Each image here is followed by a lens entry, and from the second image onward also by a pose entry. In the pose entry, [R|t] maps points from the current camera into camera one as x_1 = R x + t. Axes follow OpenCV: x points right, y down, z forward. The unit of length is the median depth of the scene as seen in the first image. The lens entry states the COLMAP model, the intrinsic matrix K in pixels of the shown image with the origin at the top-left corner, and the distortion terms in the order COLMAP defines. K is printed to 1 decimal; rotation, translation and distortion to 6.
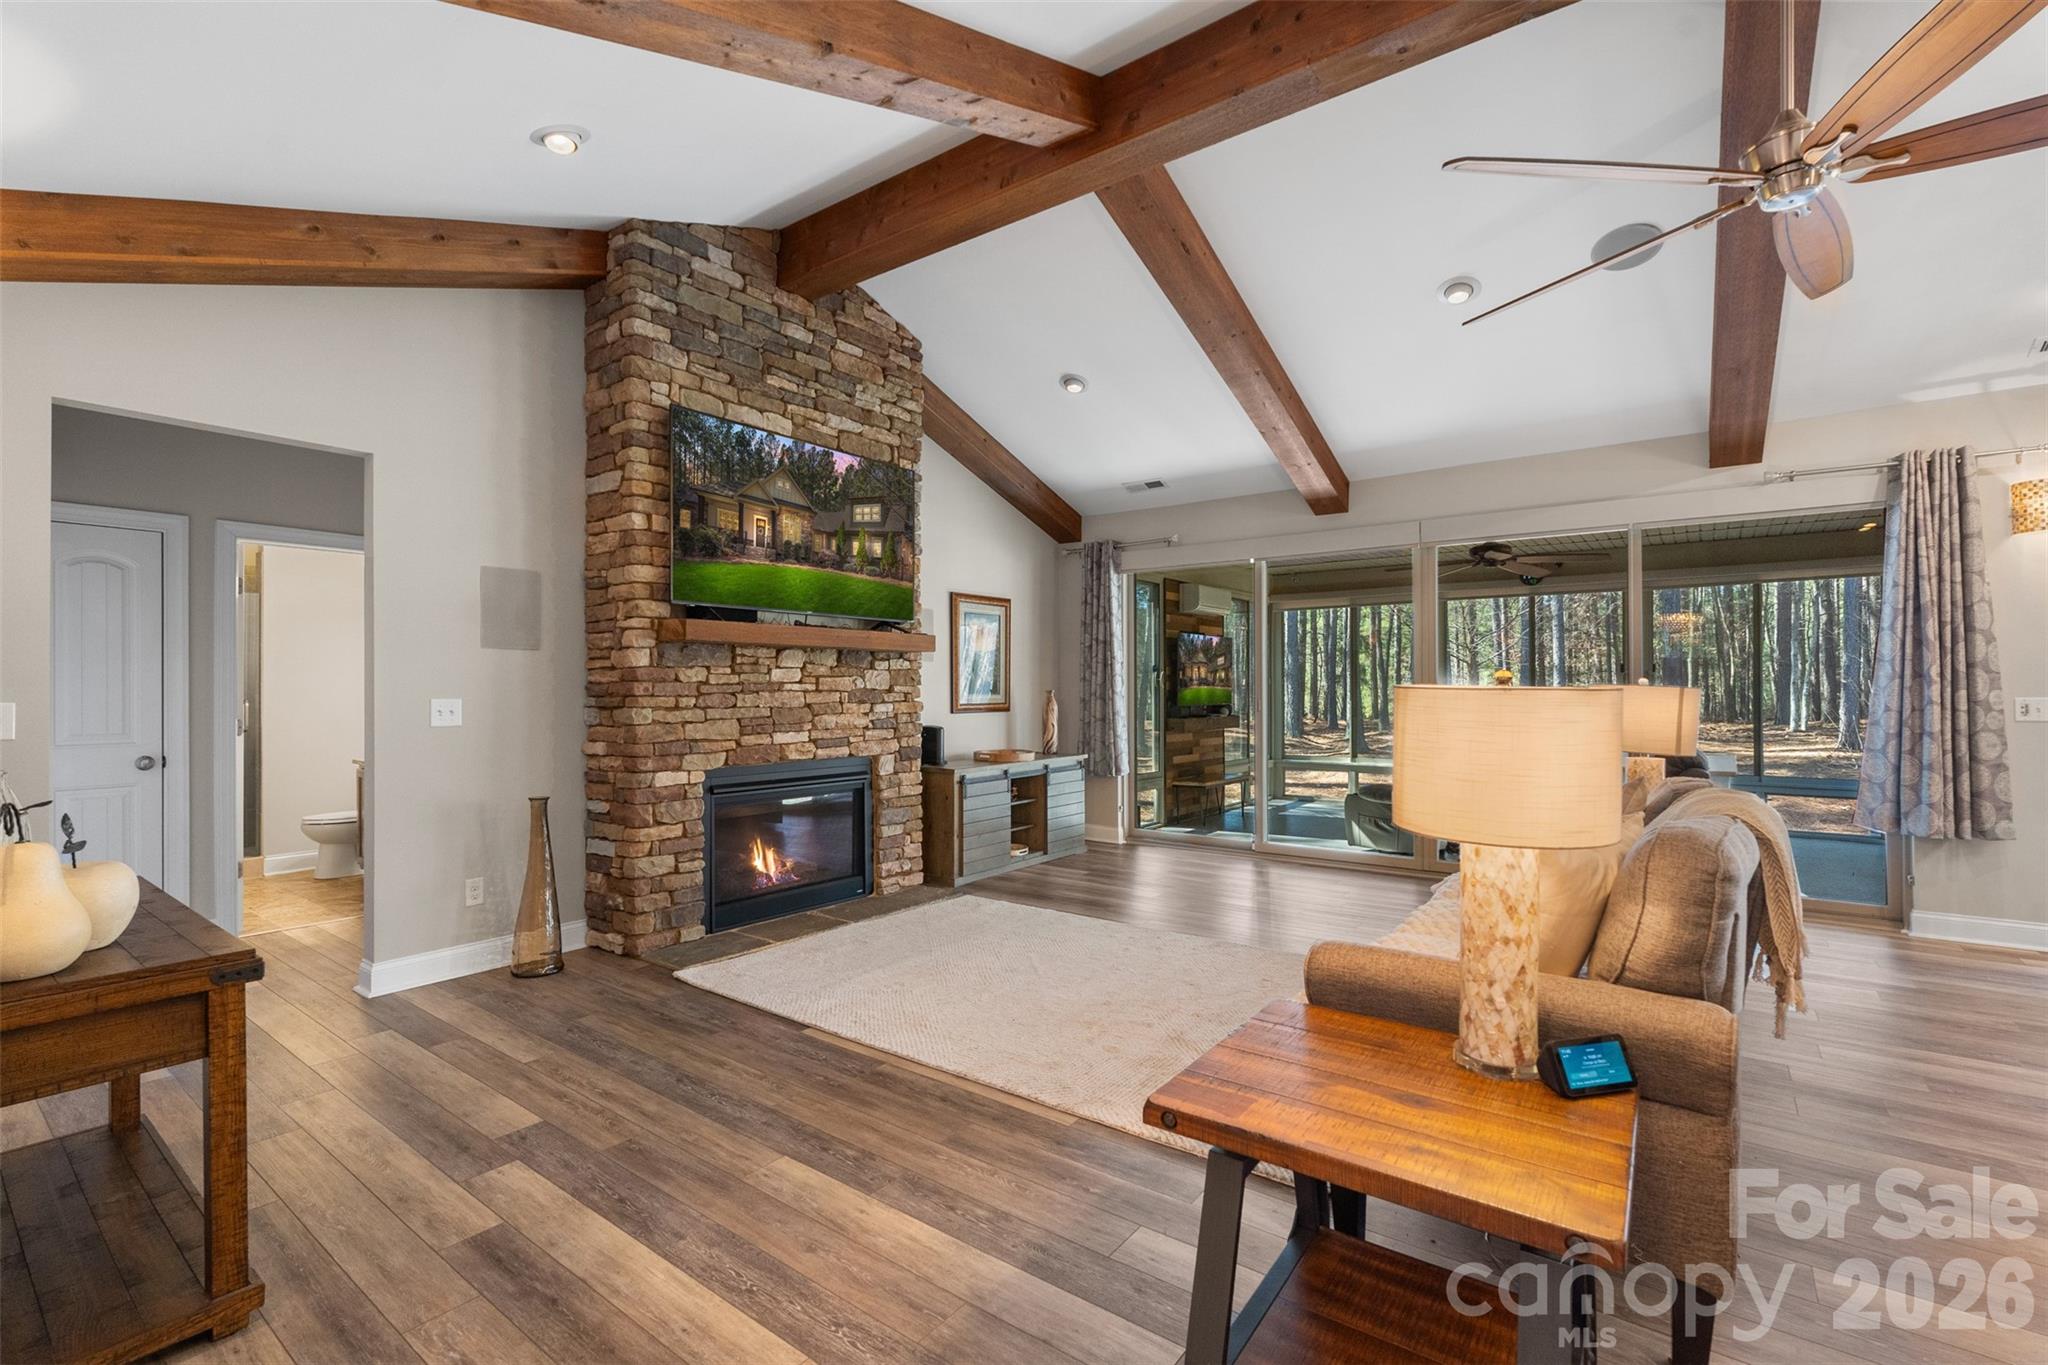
lens RADIAL K [[899.8, 0, 1030.1], [0, 899.8, 682.6], [0, 0, 1]] dist [-0.004942, 0.000846]
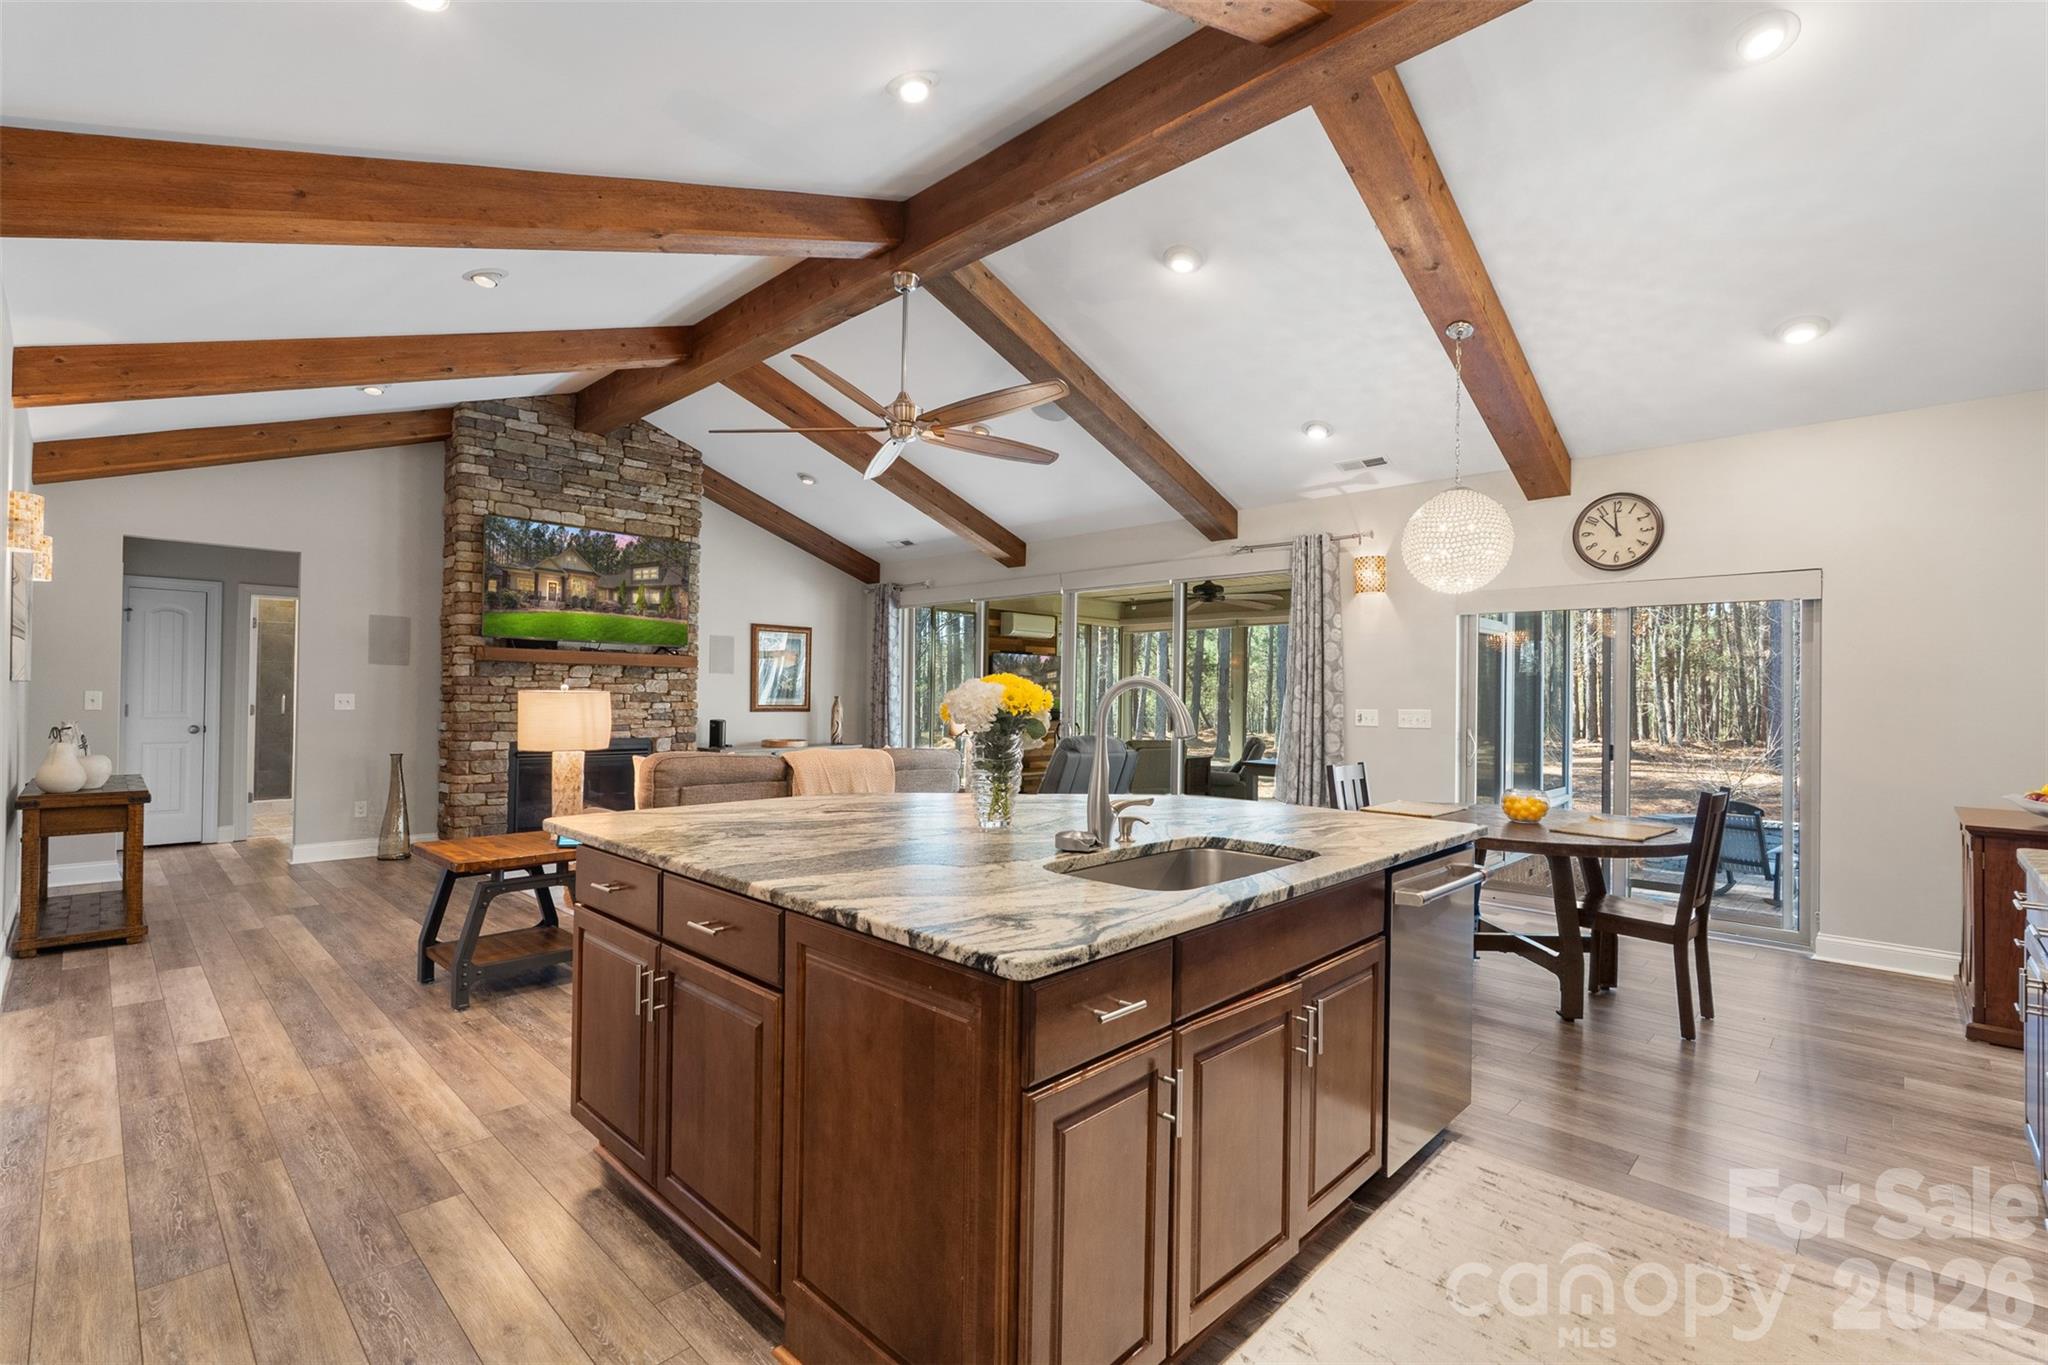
lens RADIAL K [[899.8, 0, 1026.9], [0, 899.8, 687.9], [0, 0, 1]] dist [-0.004942, 0.000846]
pose [[0.993053, 0.013543, -0.116889, 0.717456], [-0.014026, 0.999896, -0.003313, -0.005170], [0.116832, 0.004930, 0.993139, -0.461333]]
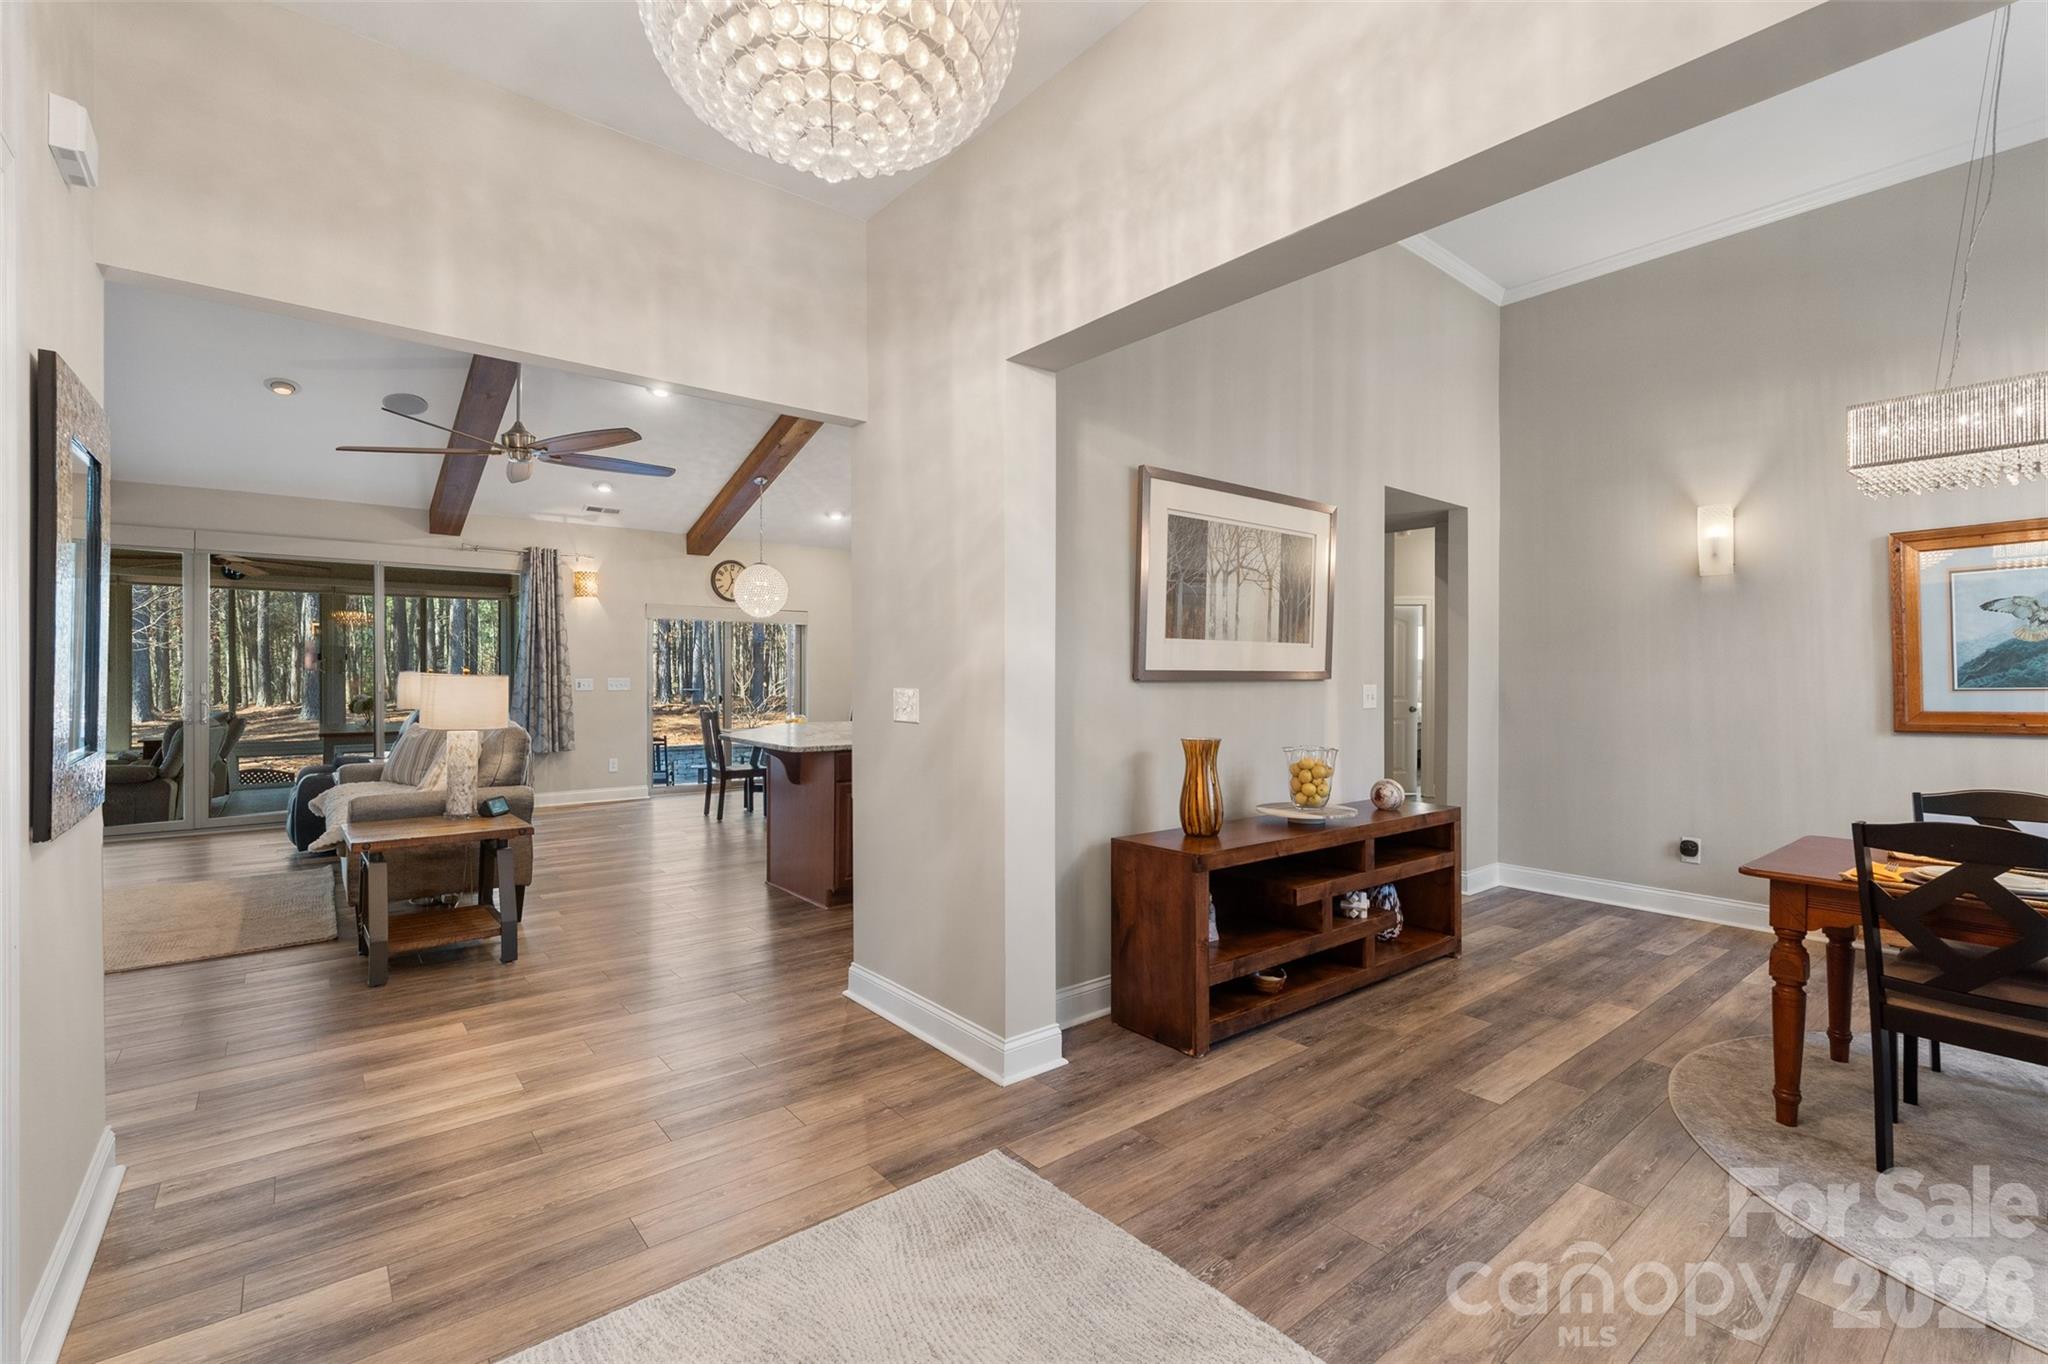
lens RADIAL K [[899.8, 0, 1014.4], [0, 899.8, 676.6], [0, 0, 1]] dist [-0.004942, 0.000846]
pose [[0.250791, -0.001440, 0.968040, -0.566004], [-0.007686, 0.999964, 0.003478, -0.002836], [-0.968011, -0.008312, 0.250771, -0.428439]]
